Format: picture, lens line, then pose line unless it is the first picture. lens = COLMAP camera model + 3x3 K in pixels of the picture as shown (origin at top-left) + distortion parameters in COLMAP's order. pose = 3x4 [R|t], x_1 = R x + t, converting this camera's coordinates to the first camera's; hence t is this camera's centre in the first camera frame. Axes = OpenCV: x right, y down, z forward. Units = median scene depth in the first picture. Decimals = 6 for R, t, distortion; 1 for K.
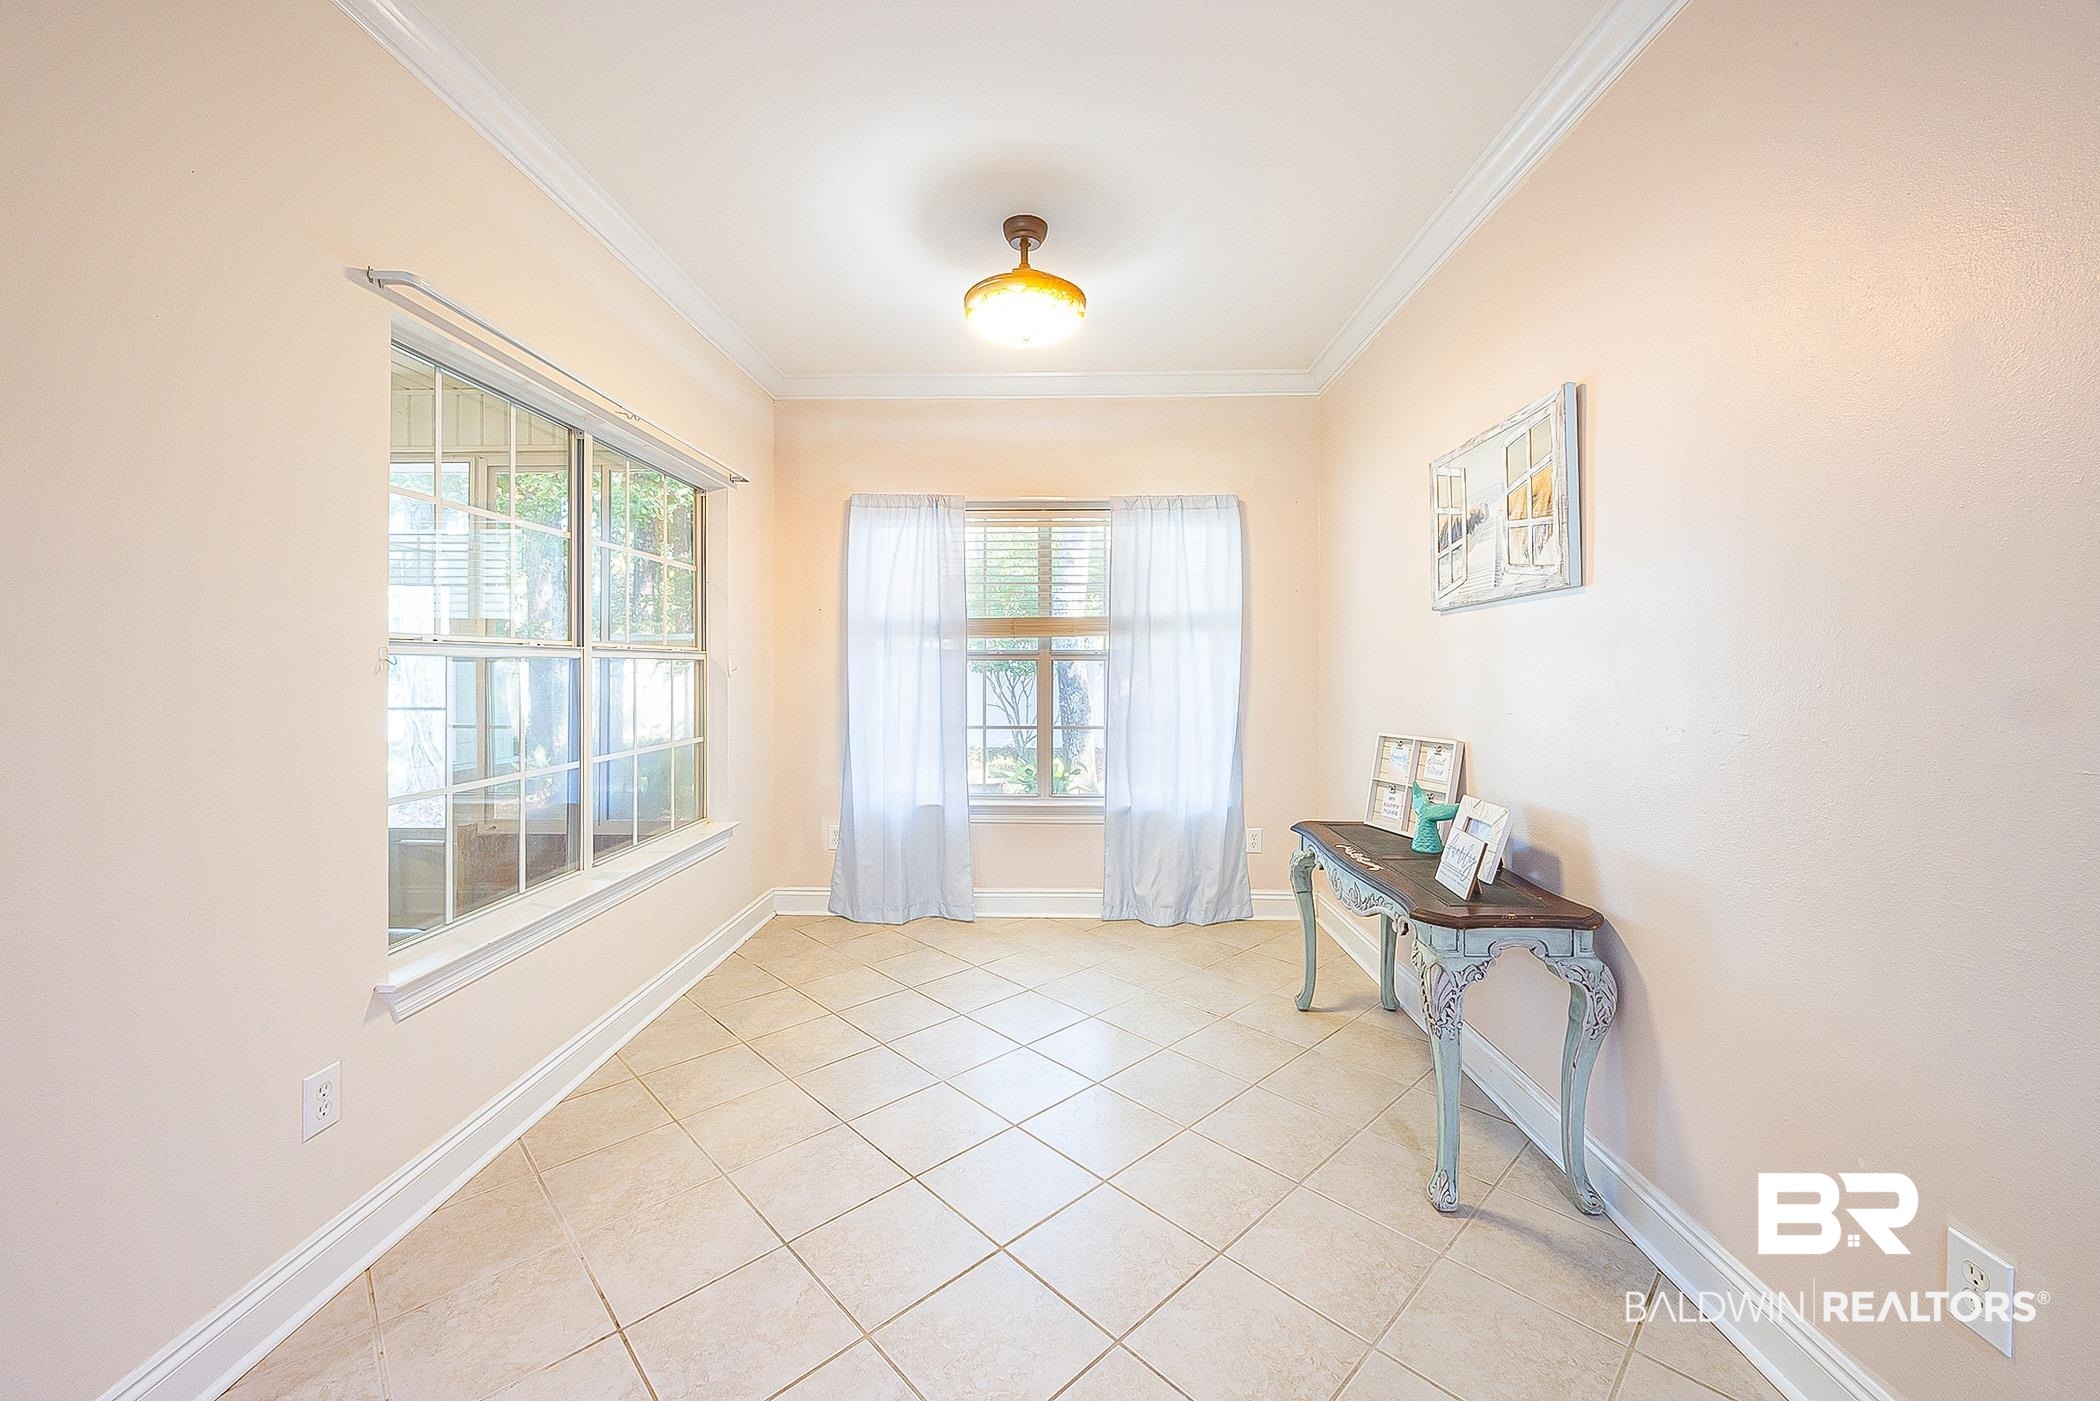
lens RADIAL K [[818.4, 0, 1052.5], [0, 818.4, 664.8], [0, 0, 1]] dist [-0.002078, -0.000083]
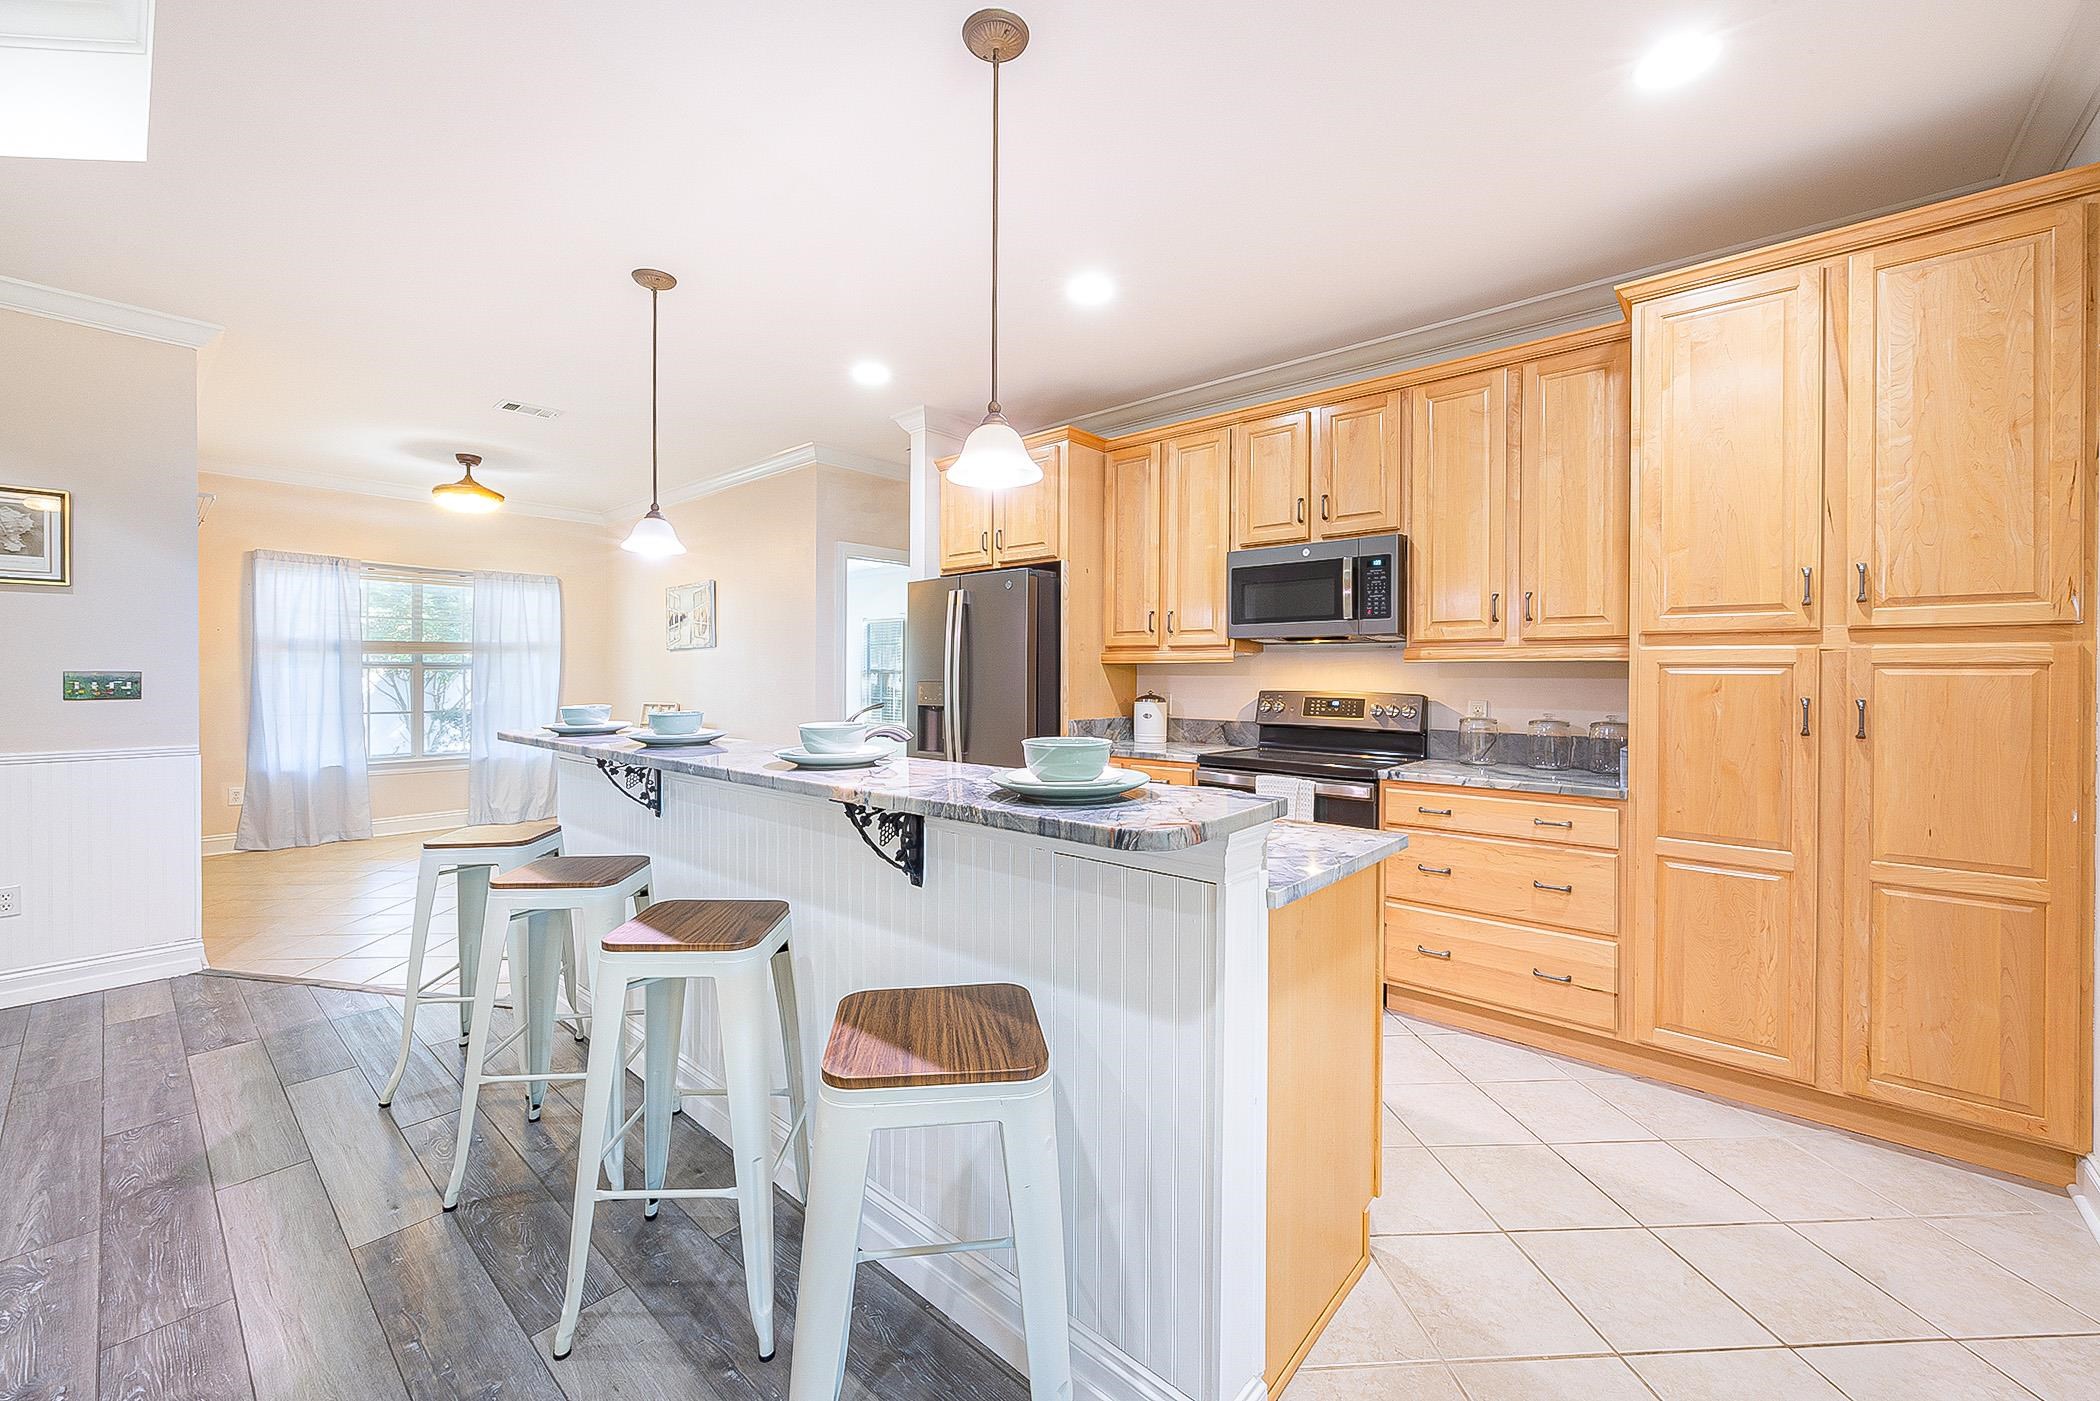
lens RADIAL K [[818.4, 0, 1044.0], [0, 818.4, 677.9], [0, 0, 1]] dist [-0.002078, -0.000083]
pose [[0.650466, 0.000850, 0.759535, -0.443214], [-0.006452, 0.999969, 0.004406, -0.002586], [-0.759508, -0.007767, 0.650451, -0.974499]]
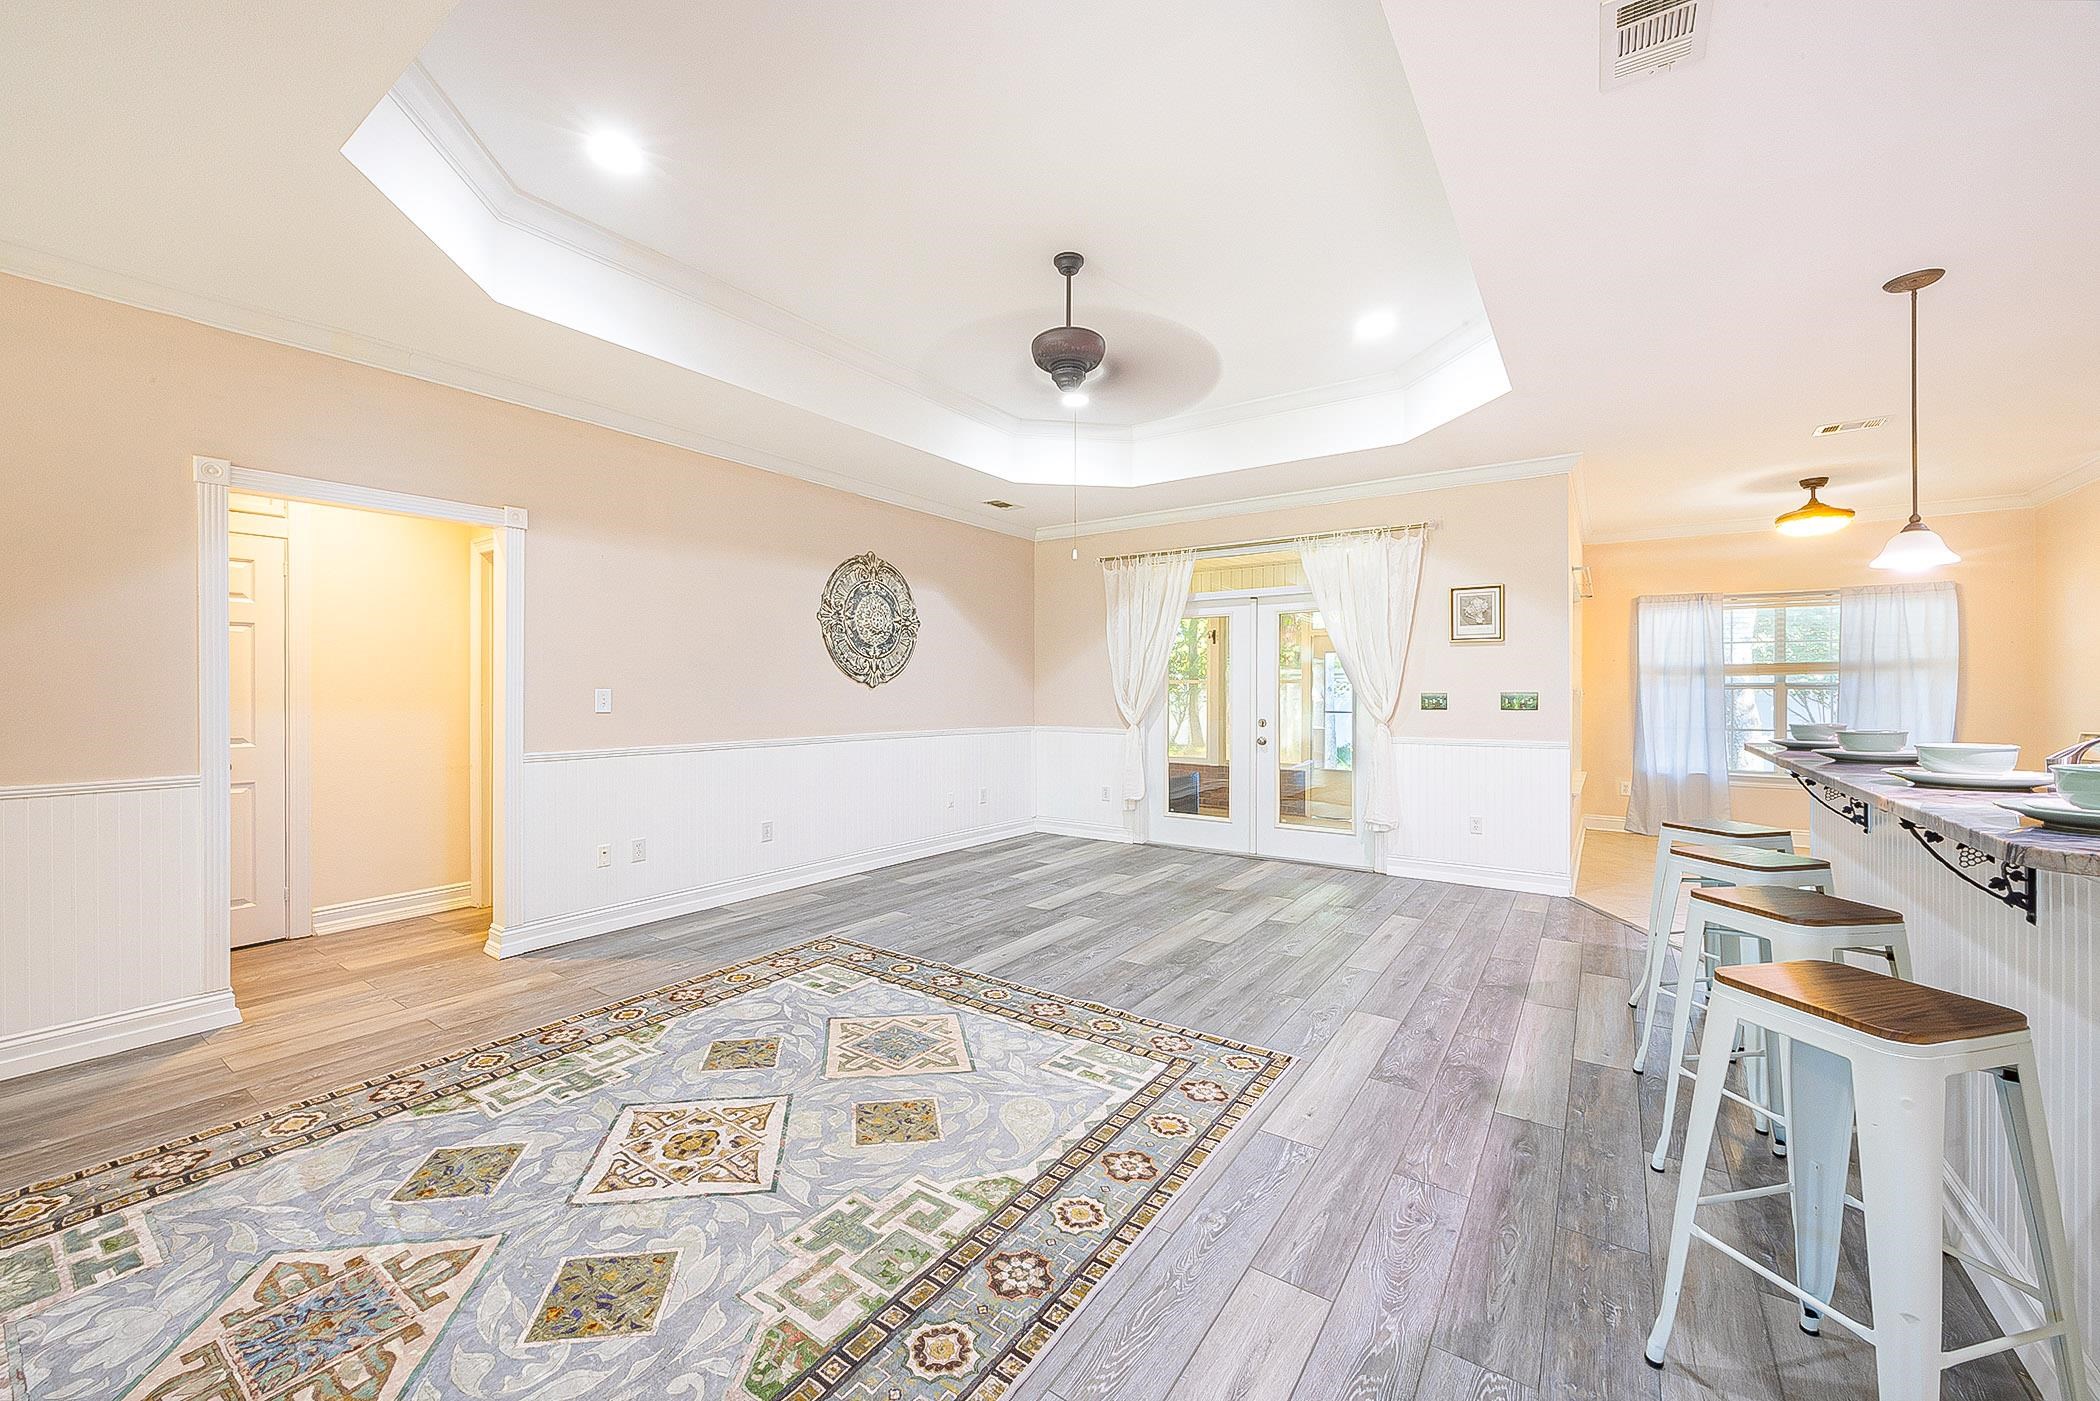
lens RADIAL K [[818.4, 0, 1037.9], [0, 818.4, 686.8], [0, 0, 1]] dist [-0.002078, -0.000083]
pose [[0.825523, 0.000079, -0.564369, -0.332589], [-0.002036, 0.999994, -0.002838, -0.002826], [0.564365, 0.003492, 0.825518, -1.243357]]
